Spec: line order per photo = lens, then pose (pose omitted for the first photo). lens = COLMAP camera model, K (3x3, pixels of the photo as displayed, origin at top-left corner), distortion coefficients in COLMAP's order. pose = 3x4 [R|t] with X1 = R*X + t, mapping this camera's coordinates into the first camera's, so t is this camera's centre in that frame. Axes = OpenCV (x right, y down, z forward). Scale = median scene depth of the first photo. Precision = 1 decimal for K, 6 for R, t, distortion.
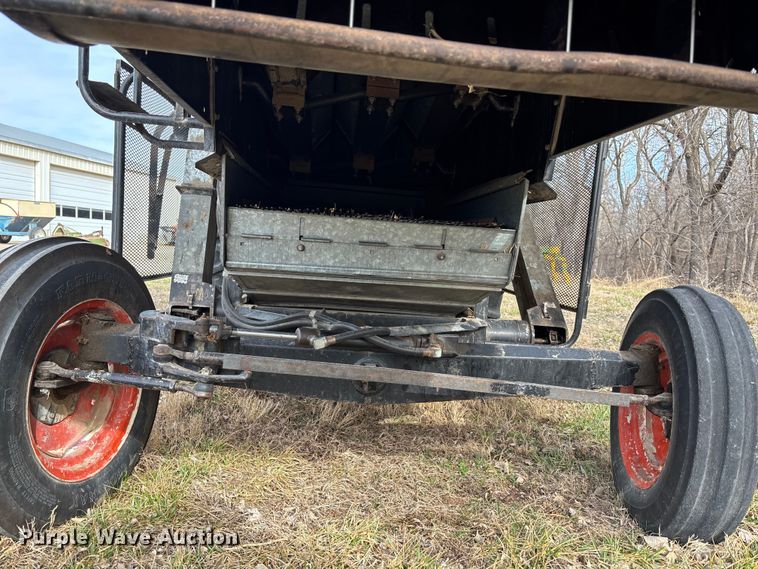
lens RADIAL K [[568.3, 0, 375.6], [0, 568.3, 291.7], [0, 0, 1]] dist [0.055308, -0.053461]
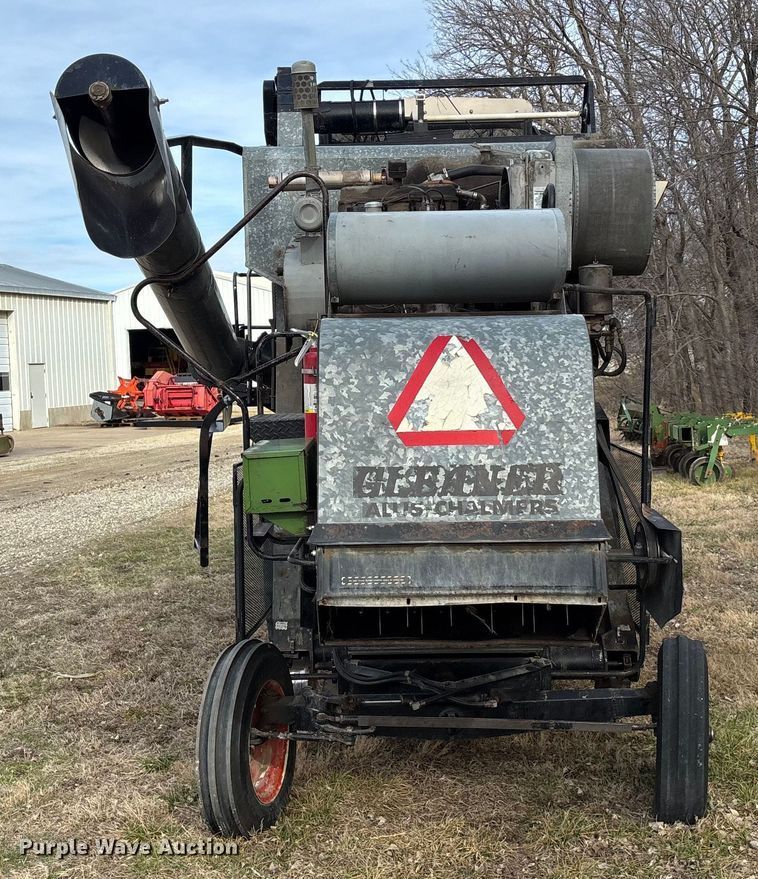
lens RADIAL K [[1215.9, 0, 388.3], [0, 1215.9, 381.4], [0, 0, 1]] dist [0.063695, 0.000000]
pose [[0.991961, -0.086541, -0.092321, 0.191353], [0.081193, 0.994879, -0.060203, -0.535437], [0.097059, 0.052224, 0.993908, -2.143006]]
